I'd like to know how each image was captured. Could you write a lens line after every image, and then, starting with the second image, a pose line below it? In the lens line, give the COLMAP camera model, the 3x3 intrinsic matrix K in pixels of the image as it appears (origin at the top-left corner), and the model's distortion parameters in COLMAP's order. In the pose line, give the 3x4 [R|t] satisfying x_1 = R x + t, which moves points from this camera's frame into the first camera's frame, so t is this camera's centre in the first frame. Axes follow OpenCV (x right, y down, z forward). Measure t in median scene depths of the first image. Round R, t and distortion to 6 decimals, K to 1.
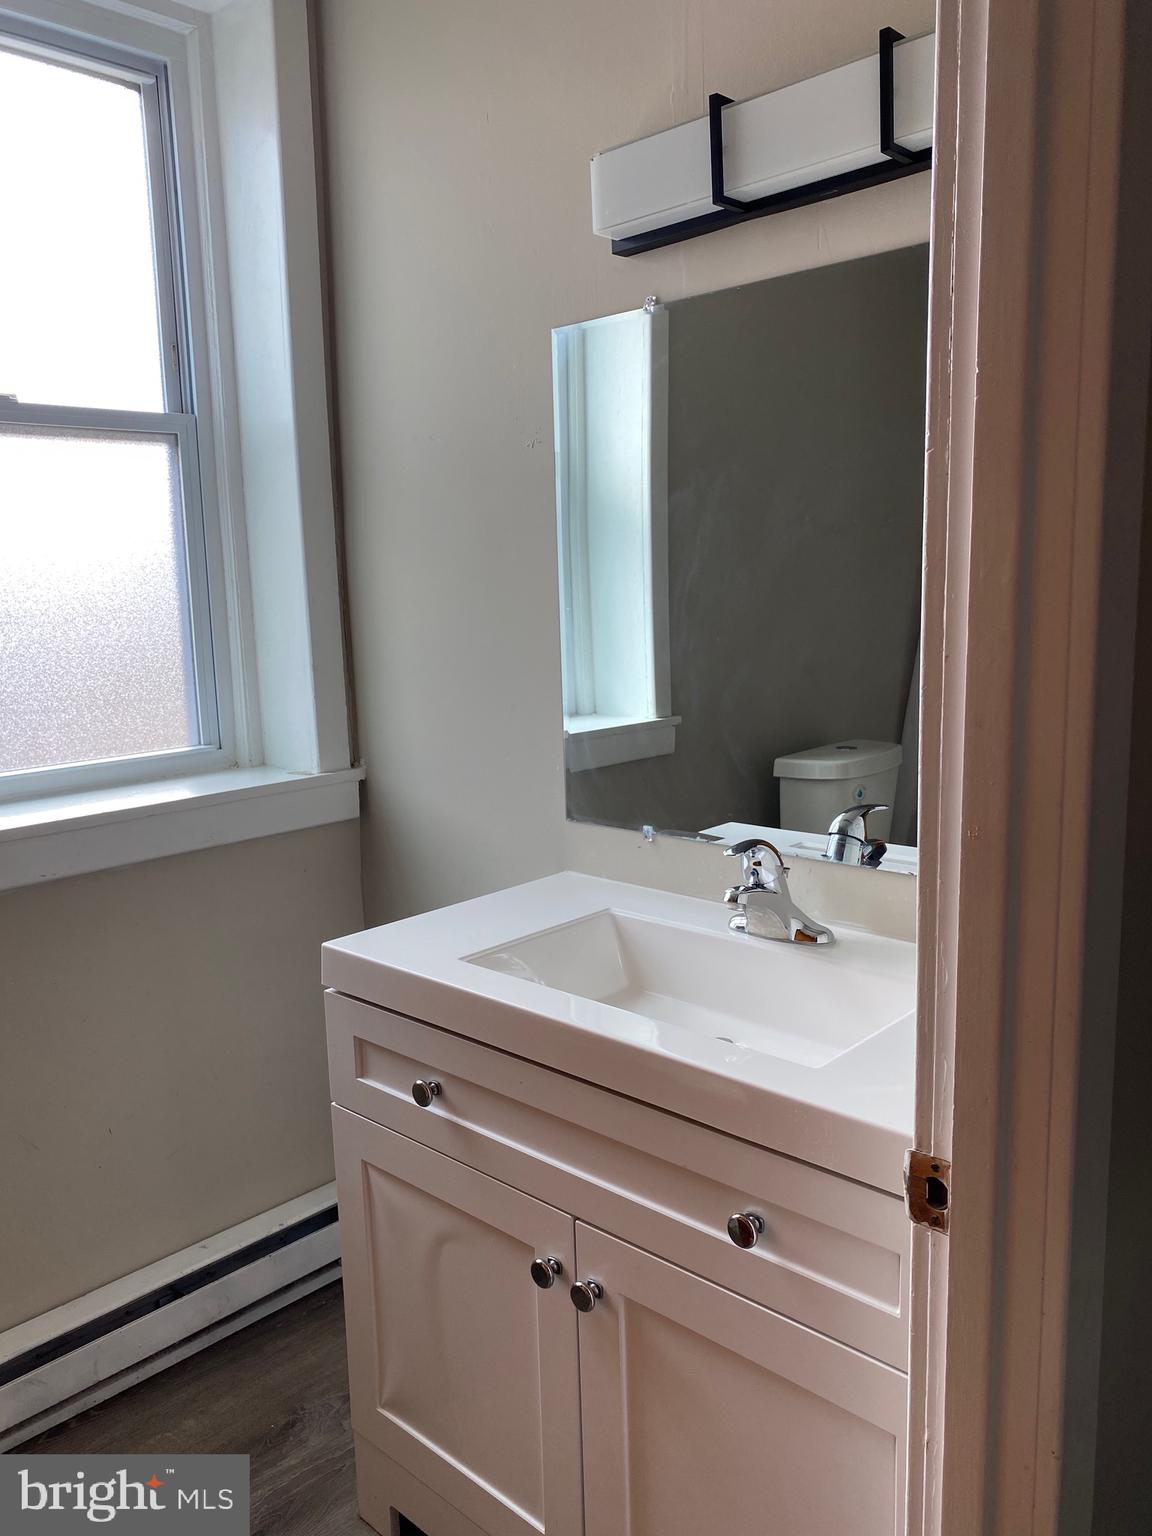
lens RADIAL K [[1162.8, 0, 576.0], [0, 1162.8, 768.0], [0, 0, 1]] dist [0.001139, -0.006407]
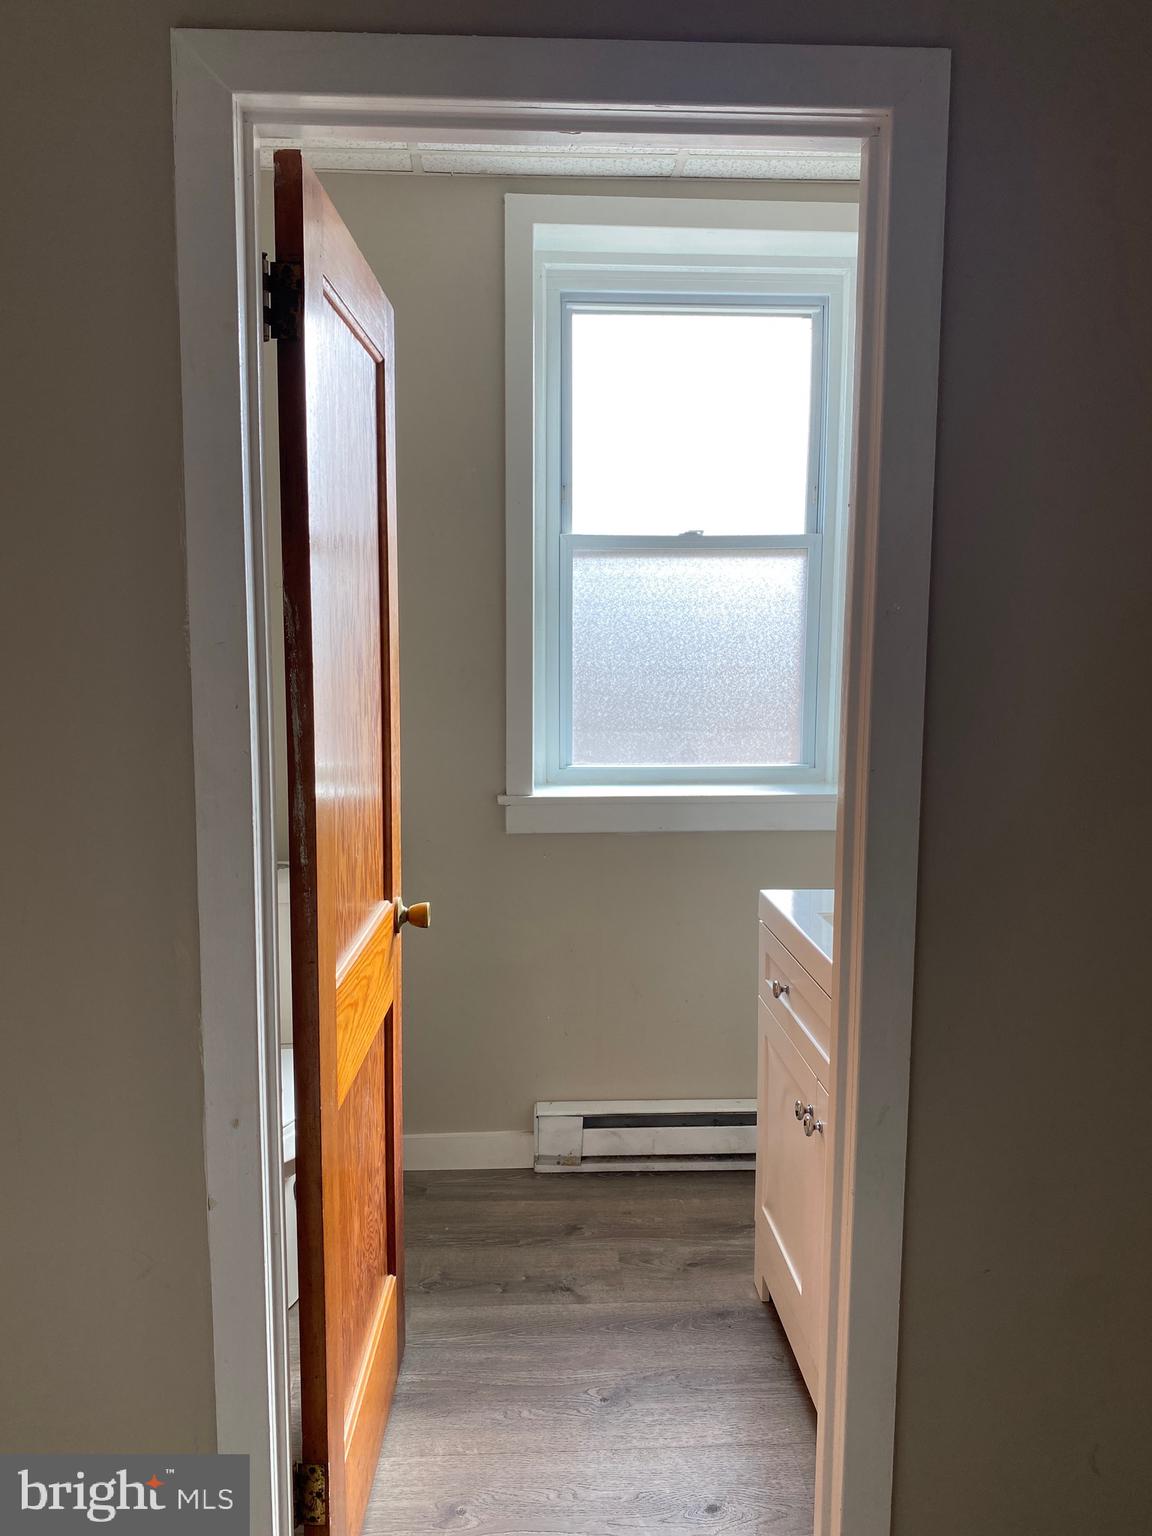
lens RADIAL K [[1178.8, 0, 576.0], [0, 1178.8, 768.0], [0, 0, 1]] dist [0.011357, -0.007522]
pose [[0.718412, 0.111321, -0.686652, 0.586279], [-0.133111, 0.990871, 0.021374, -0.010831], [0.682763, 0.076045, 0.726672, -0.290780]]
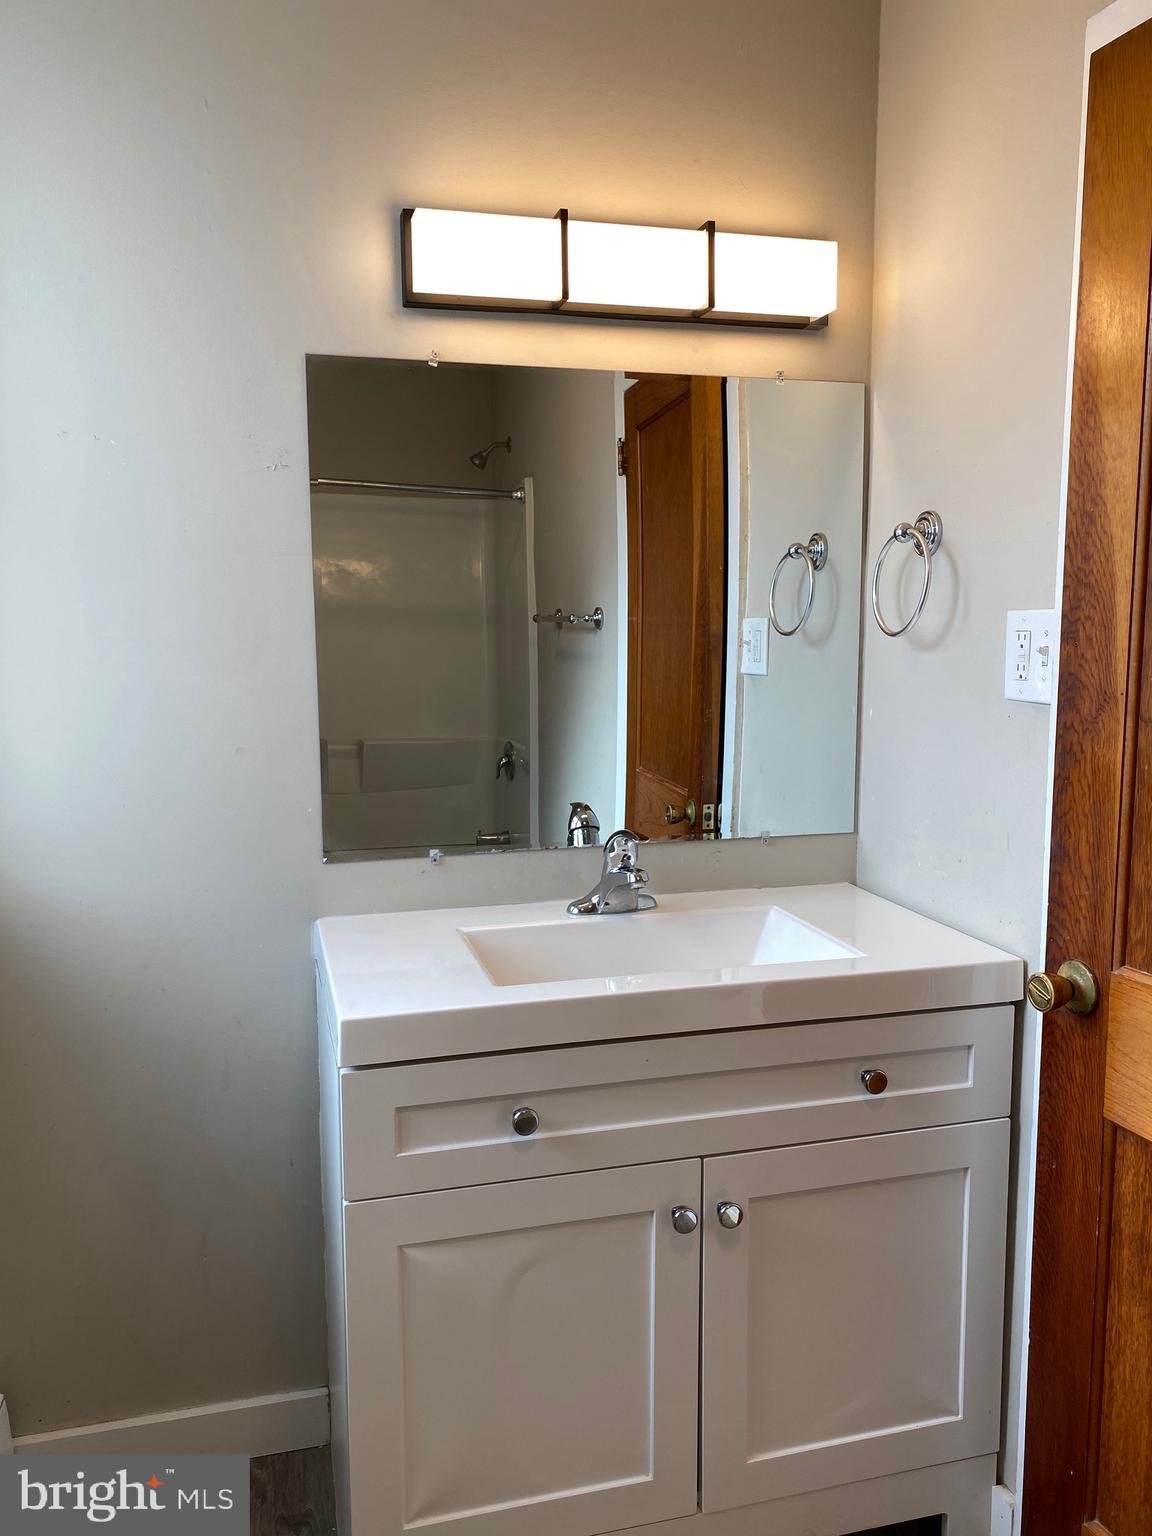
lens RADIAL K [[1172.6, 0, 576.3], [0, 1172.6, 794.9], [0, 0, 1]] dist [0.004875, -0.007674]
pose [[0.535754, -0.085115, 0.840073, -0.727829], [0.123277, 0.992131, 0.021902, -0.005379], [-0.835327, 0.091827, 0.542031, 0.323181]]
